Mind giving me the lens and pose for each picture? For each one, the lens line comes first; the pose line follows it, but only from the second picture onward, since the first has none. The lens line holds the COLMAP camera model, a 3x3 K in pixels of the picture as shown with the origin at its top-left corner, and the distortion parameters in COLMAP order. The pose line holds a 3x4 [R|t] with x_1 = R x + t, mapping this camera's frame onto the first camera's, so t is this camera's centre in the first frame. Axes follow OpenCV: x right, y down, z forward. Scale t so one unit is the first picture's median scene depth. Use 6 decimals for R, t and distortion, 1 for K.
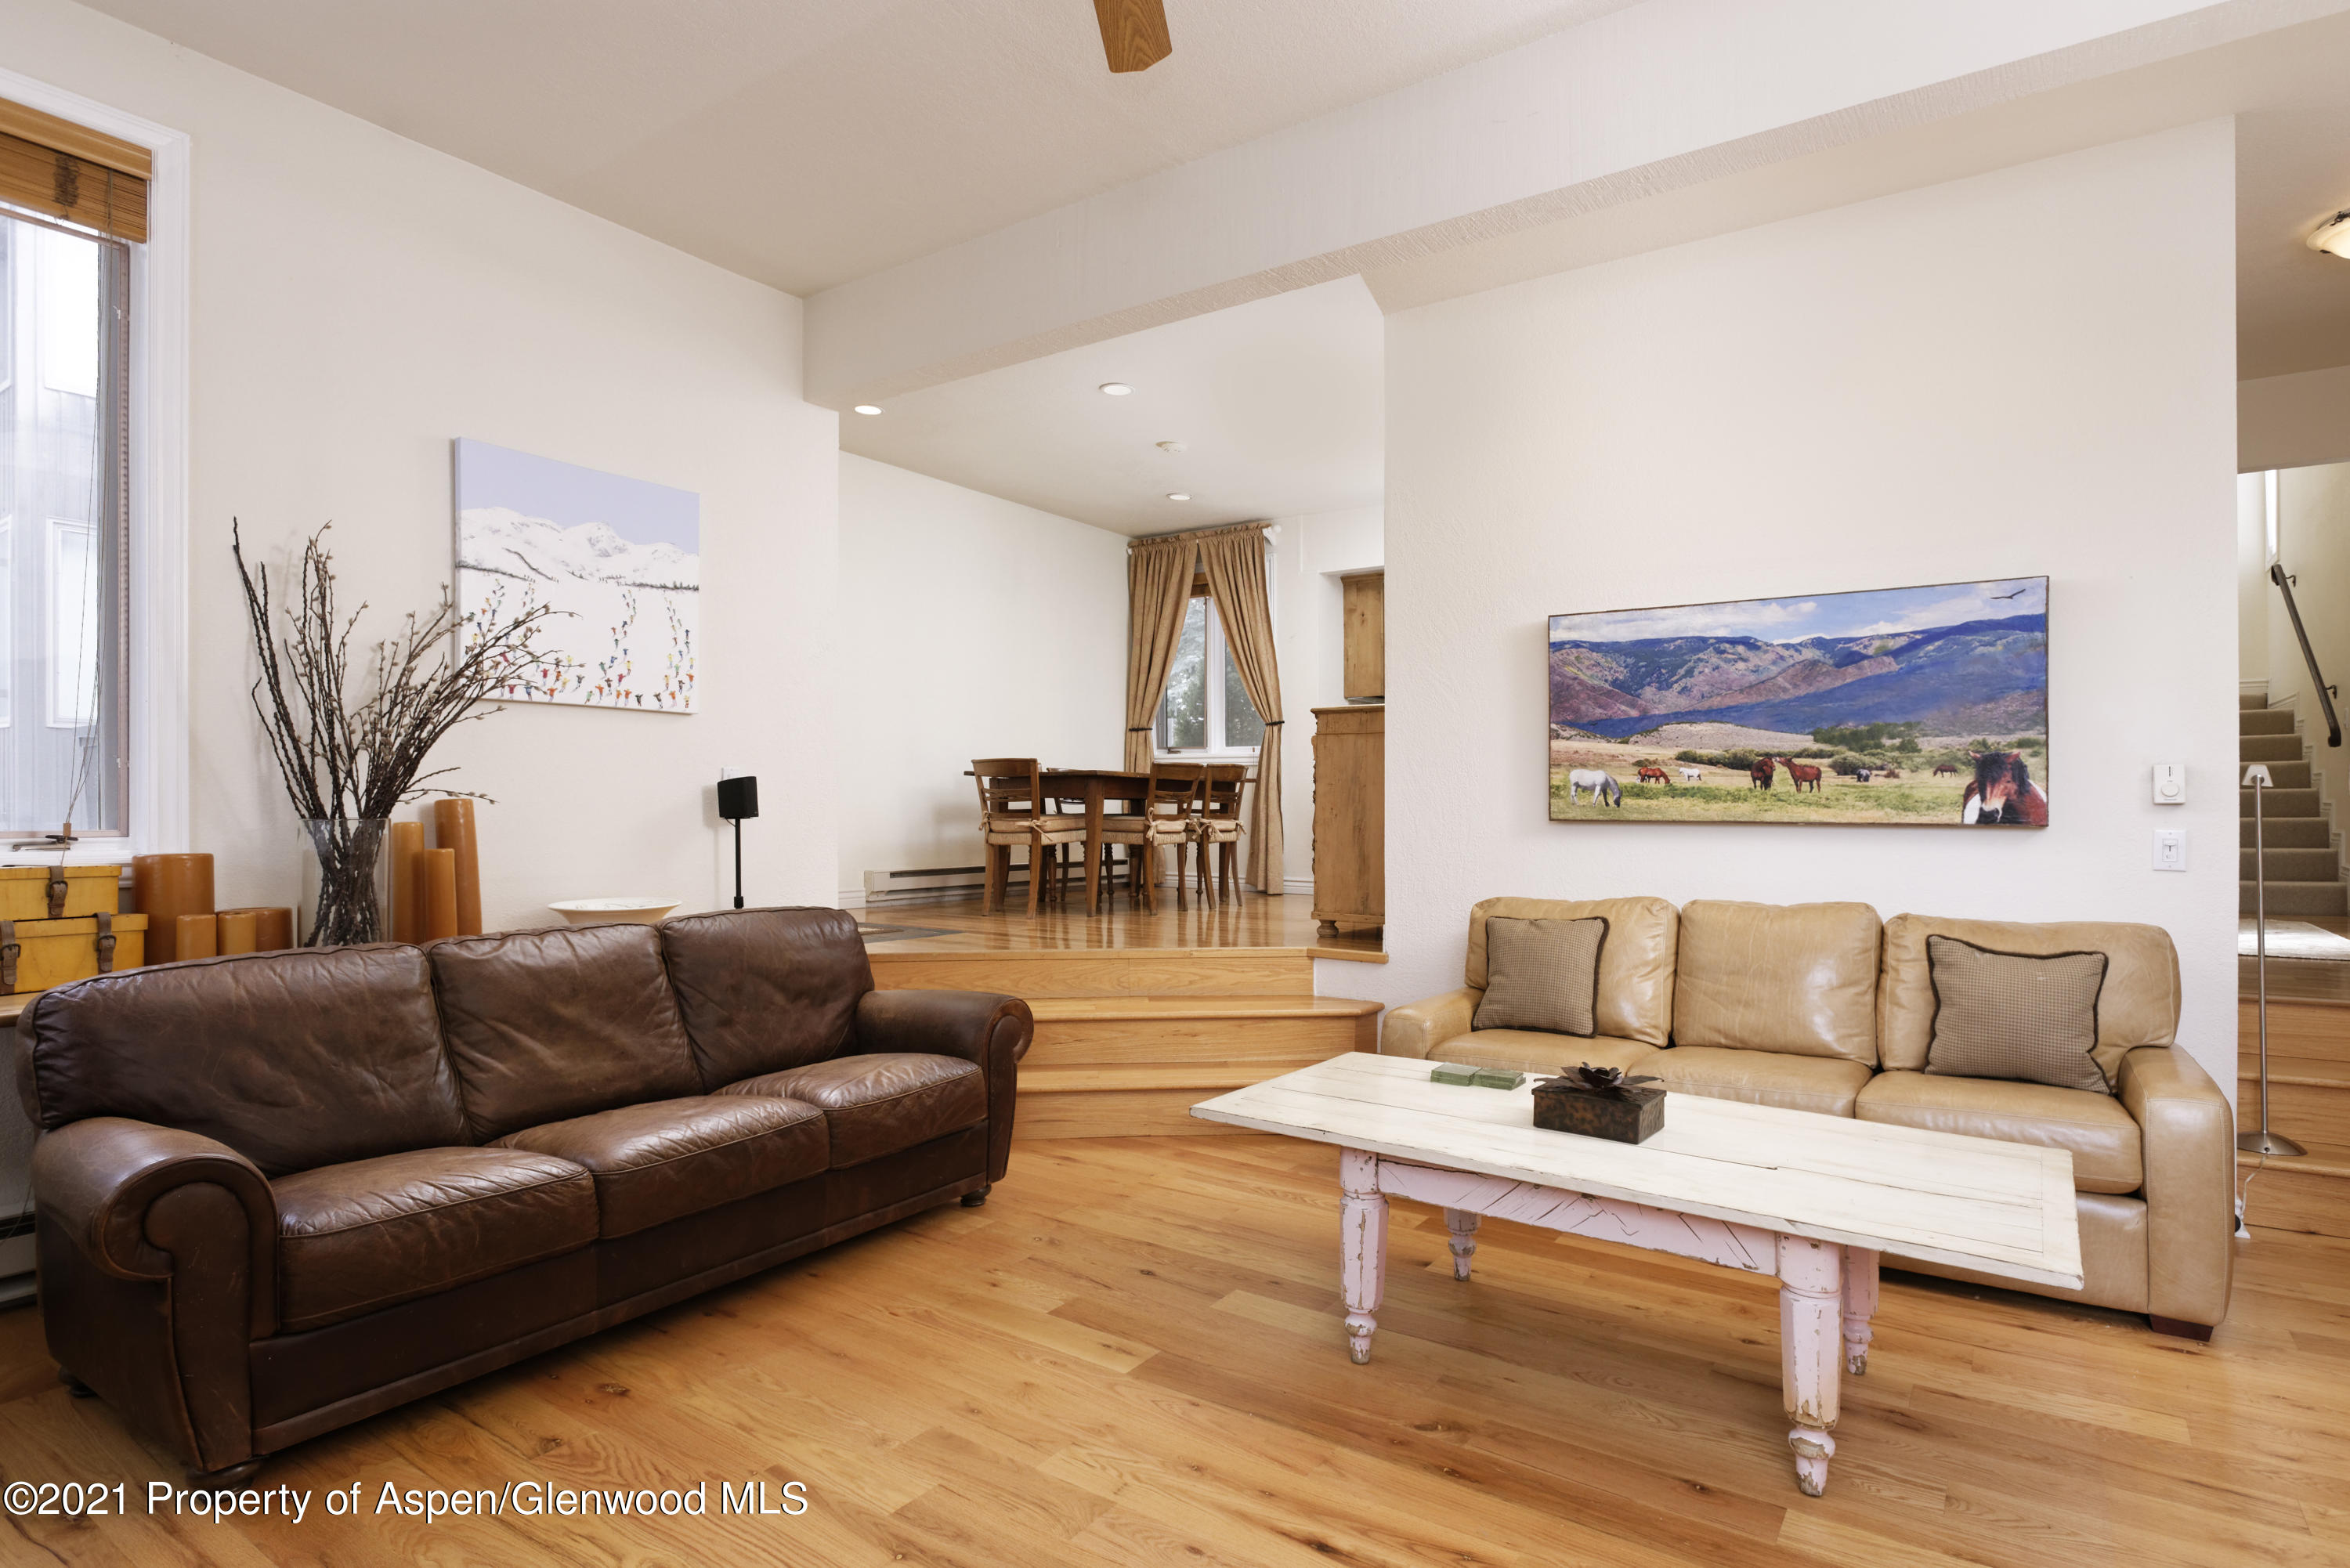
lens RADIAL K [[1249.3, 0, 1175.0], [0, 1249.3, 784.0], [0, 0, 1]] dist [0.000663, 0.000090]
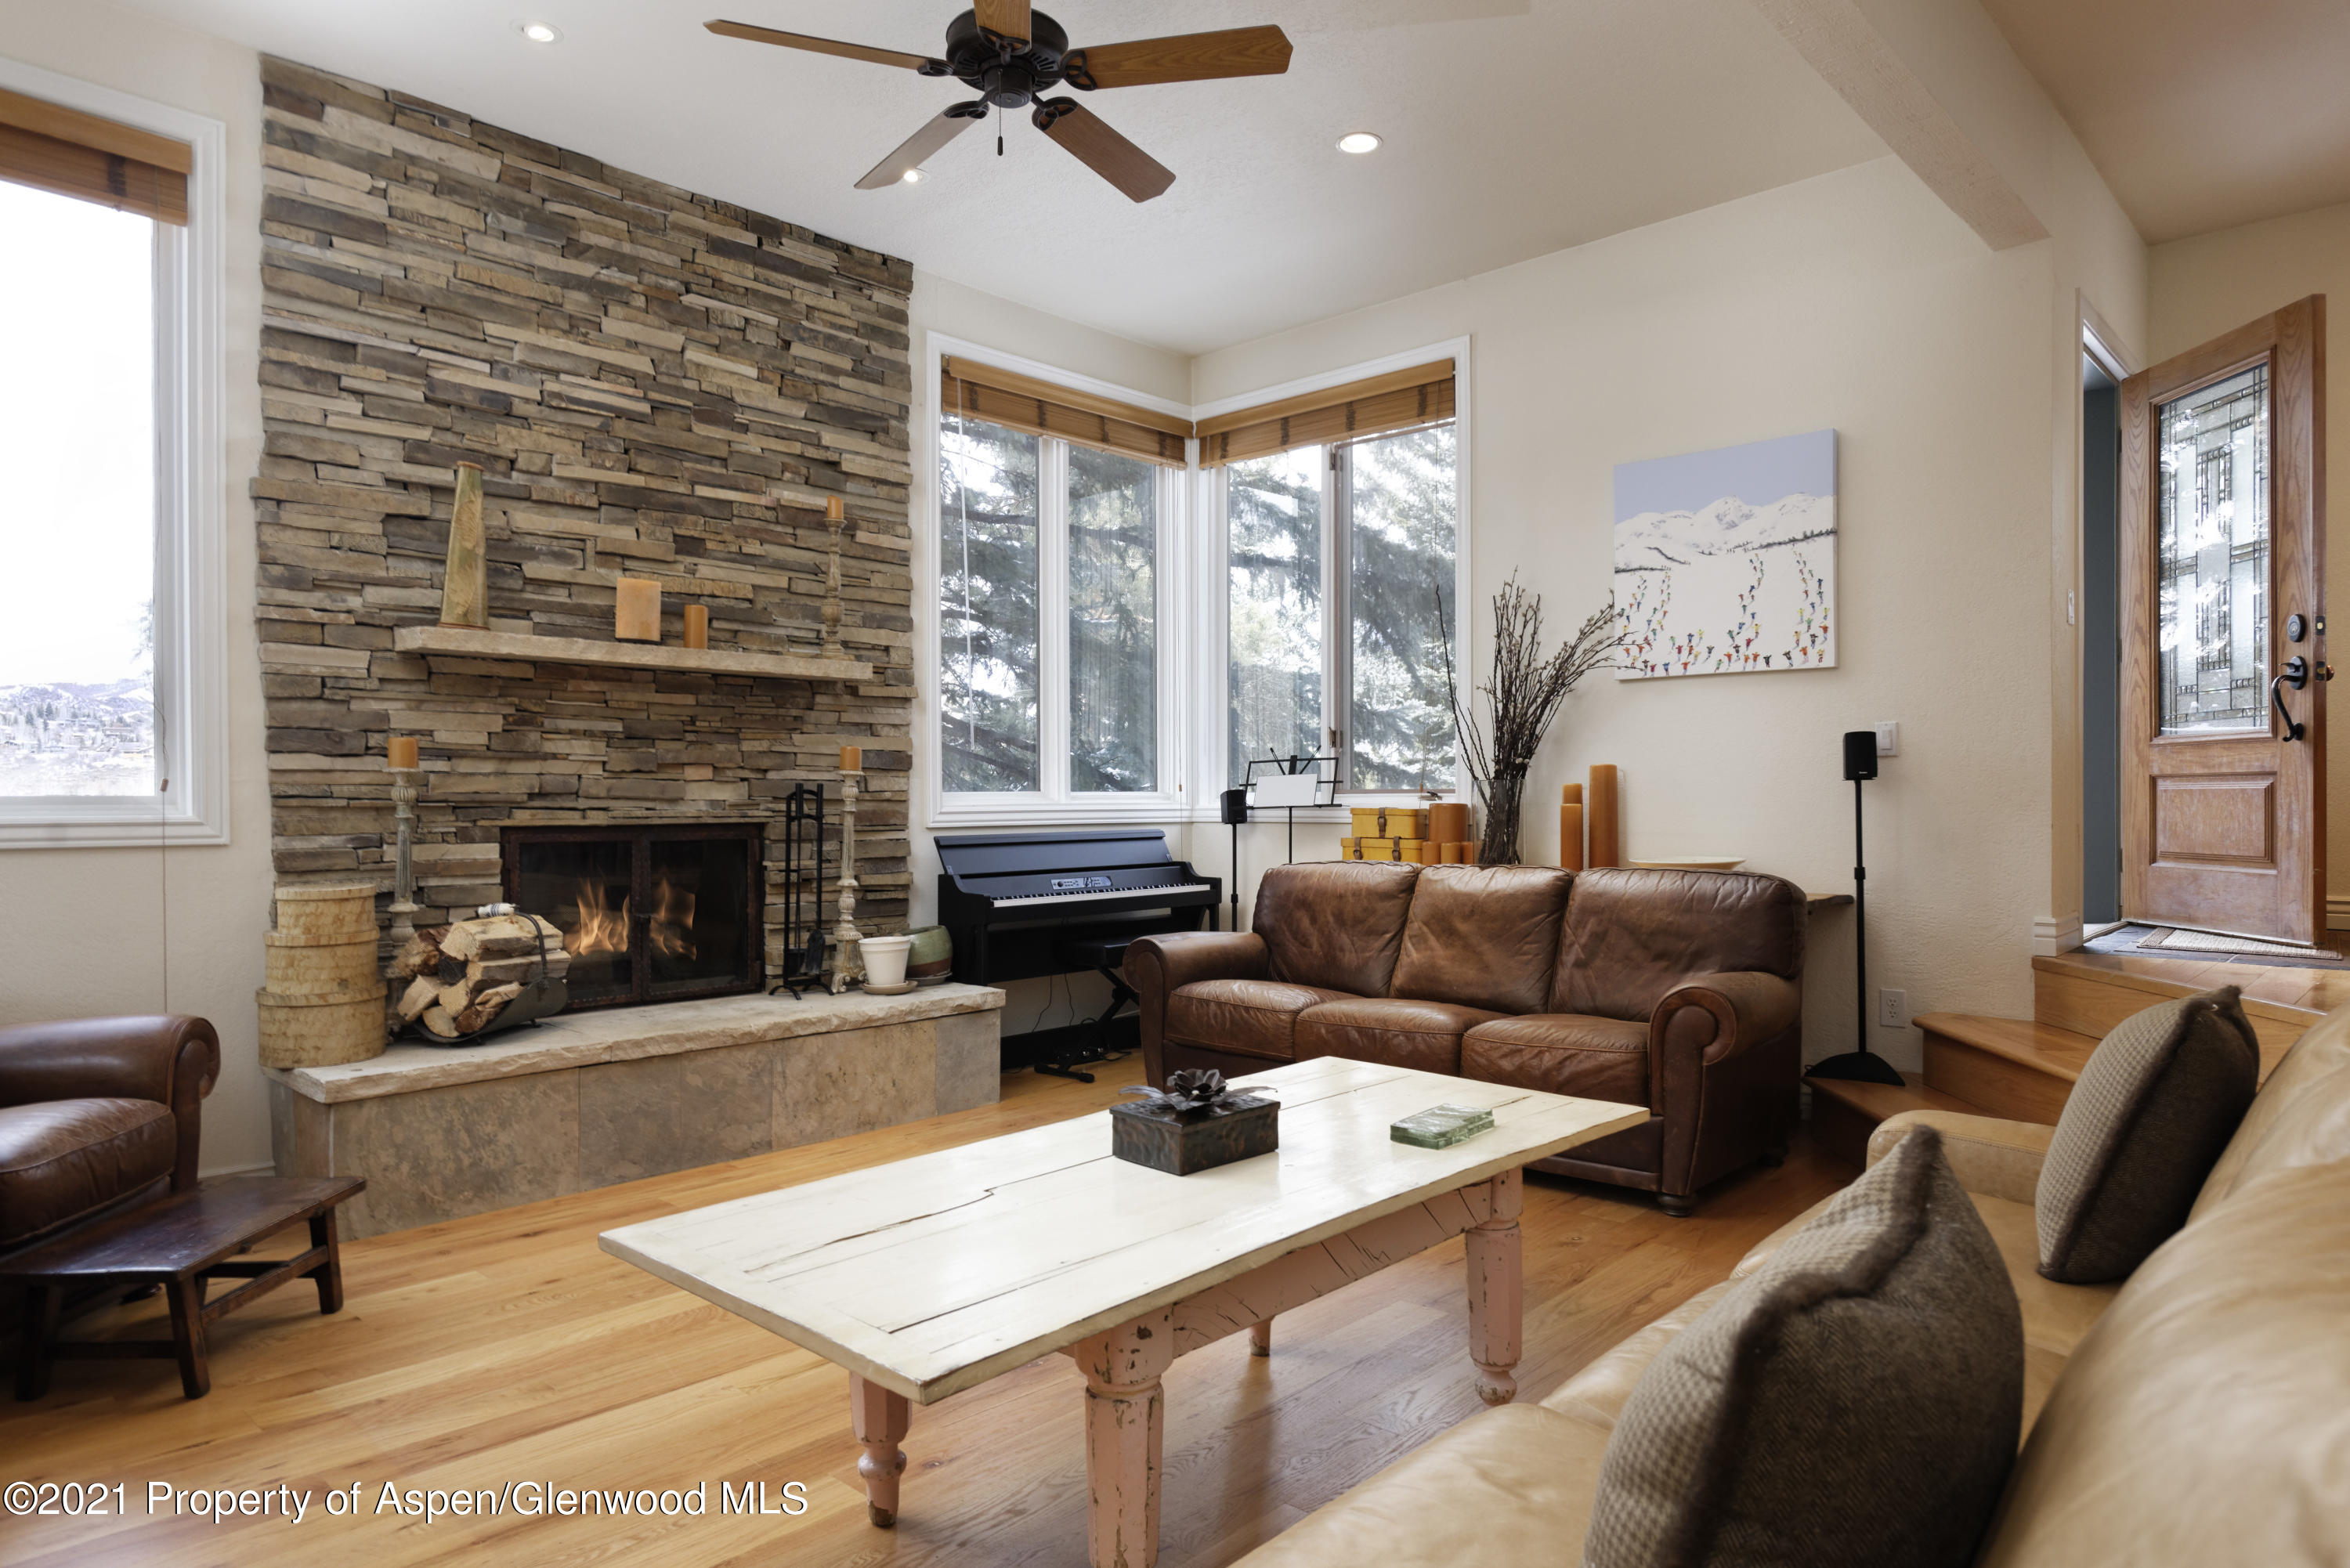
lens RADIAL K [[1399.8, 0, 1173.7], [0, 1399.8, 796.2], [0, 0, 1]] dist [0.001137, 0.000060]
pose [[-0.154347, 0.000280, -0.988017, 0.761175], [0.019990, 0.999796, -0.002840, 0.034705], [0.987814, -0.020189, -0.154321, 0.713738]]
